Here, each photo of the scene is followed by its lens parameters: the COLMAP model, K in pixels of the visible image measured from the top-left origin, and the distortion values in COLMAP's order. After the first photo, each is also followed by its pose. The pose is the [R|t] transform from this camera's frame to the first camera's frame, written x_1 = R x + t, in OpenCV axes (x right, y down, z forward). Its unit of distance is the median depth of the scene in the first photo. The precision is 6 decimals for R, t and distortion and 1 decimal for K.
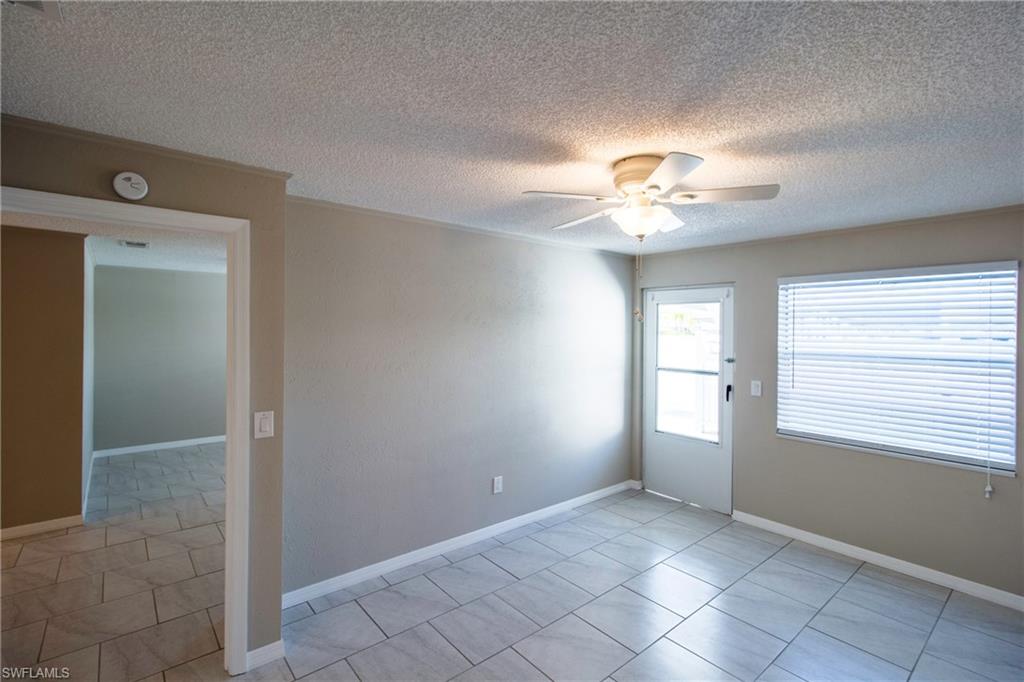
lens RADIAL K [[469.1, 0, 515.1], [0, 469.1, 331.2], [0, 0, 1]] dist [0.012628, -0.000691]
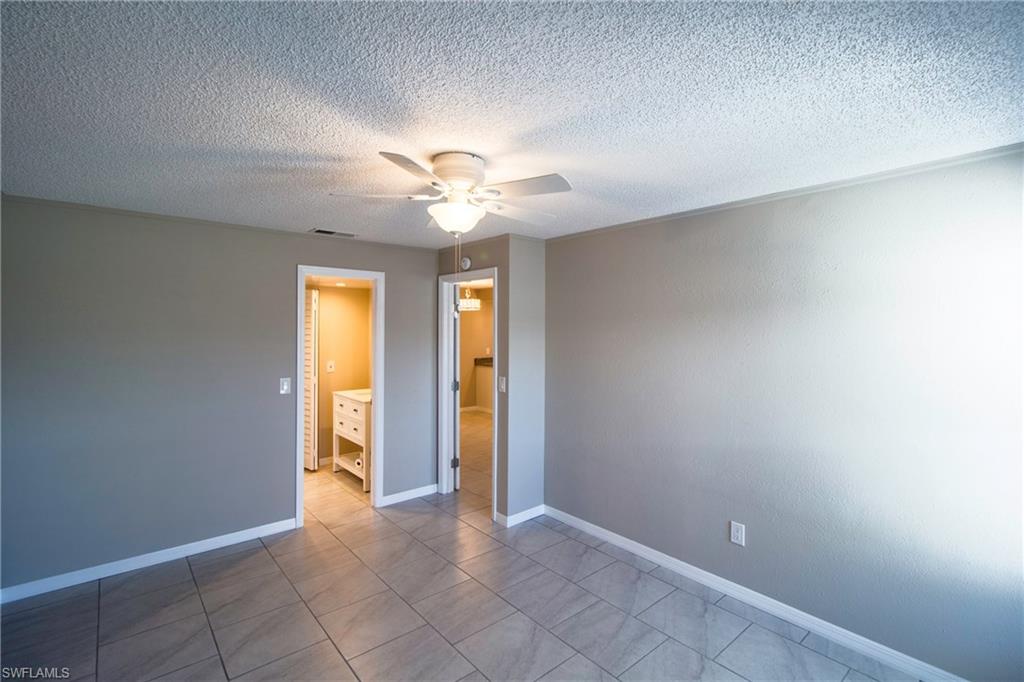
lens RADIAL K [[469.1, 0, 515.5], [0, 469.1, 341.2], [0, 0, 1]] dist [0.012628, -0.000691]
pose [[0.001588, 0.012463, -0.999921, 0.832366], [-0.006235, 0.999903, 0.012453, 0.014927], [0.999979, 0.006215, 0.001666, 0.749521]]
